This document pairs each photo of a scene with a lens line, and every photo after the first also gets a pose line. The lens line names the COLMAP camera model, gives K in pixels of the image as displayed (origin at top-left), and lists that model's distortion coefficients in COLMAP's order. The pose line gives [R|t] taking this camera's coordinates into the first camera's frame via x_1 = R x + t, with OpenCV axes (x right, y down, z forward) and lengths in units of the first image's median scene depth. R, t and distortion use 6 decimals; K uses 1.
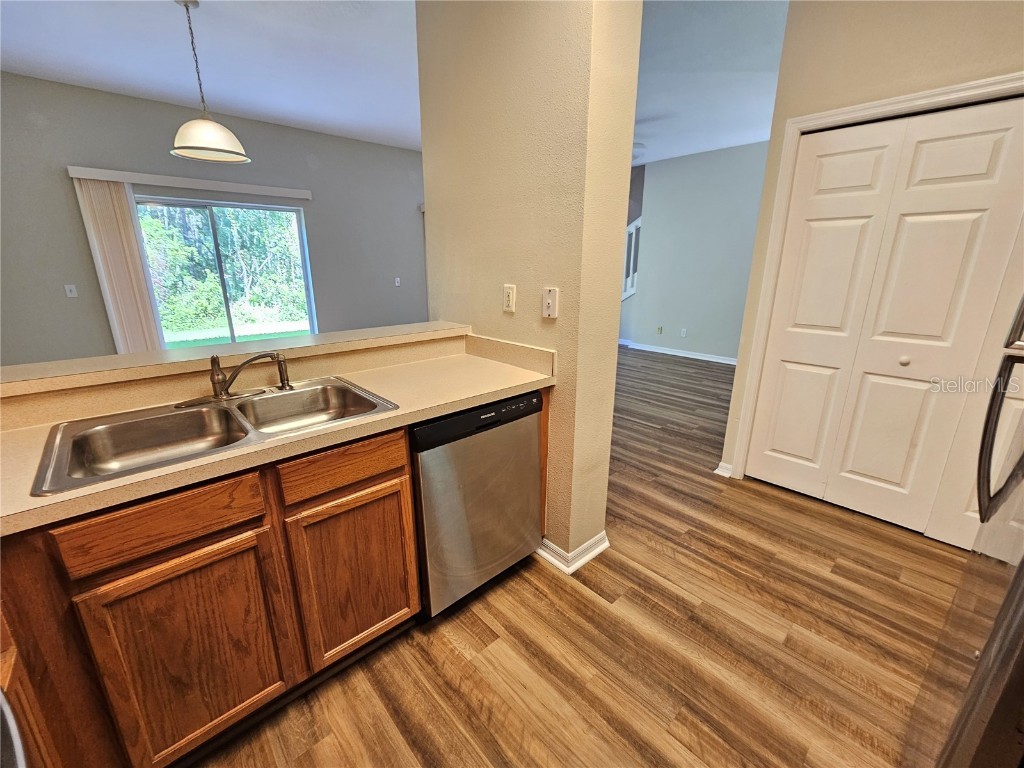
lens RADIAL K [[419.0, 0, 510.2], [0, 419.0, 382.6], [0, 0, 1]] dist [-0.001958, 0.000033]
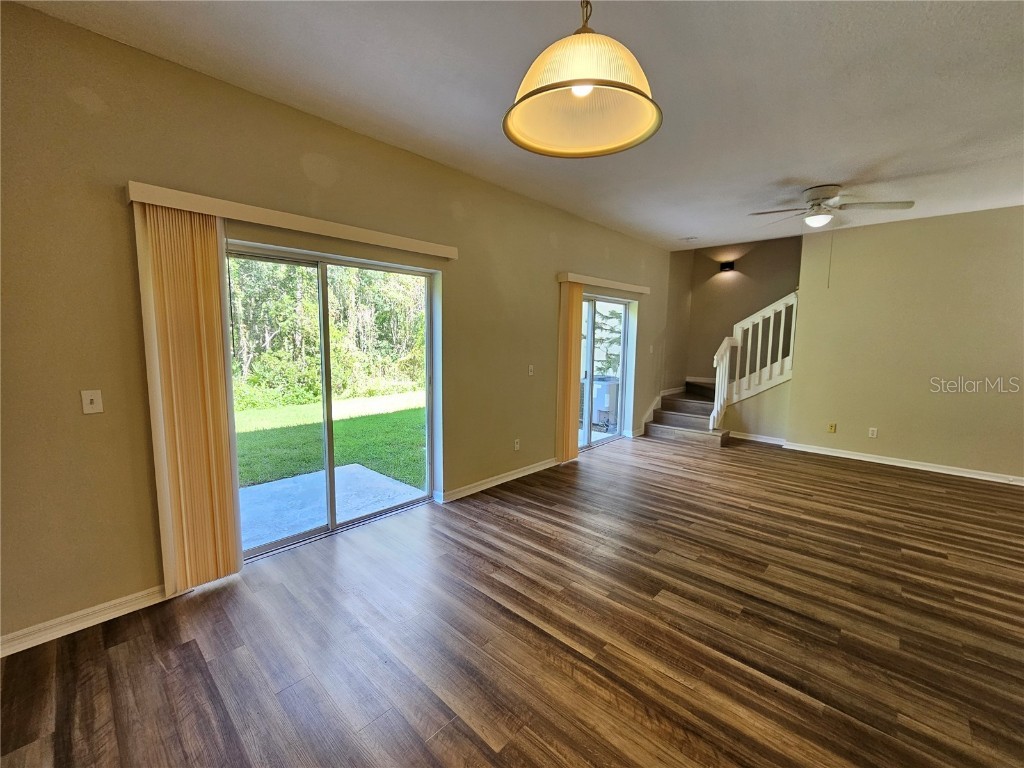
lens RADIAL K [[419.0, 0, 513.8], [0, 419.0, 384.2], [0, 0, 1]] dist [-0.001958, 0.000033]
pose [[0.996830, 0.000329, 0.079565, -0.420677], [0.012942, 0.986004, -0.166221, -0.109530], [-0.078506, 0.166724, 0.982873, 0.326080]]
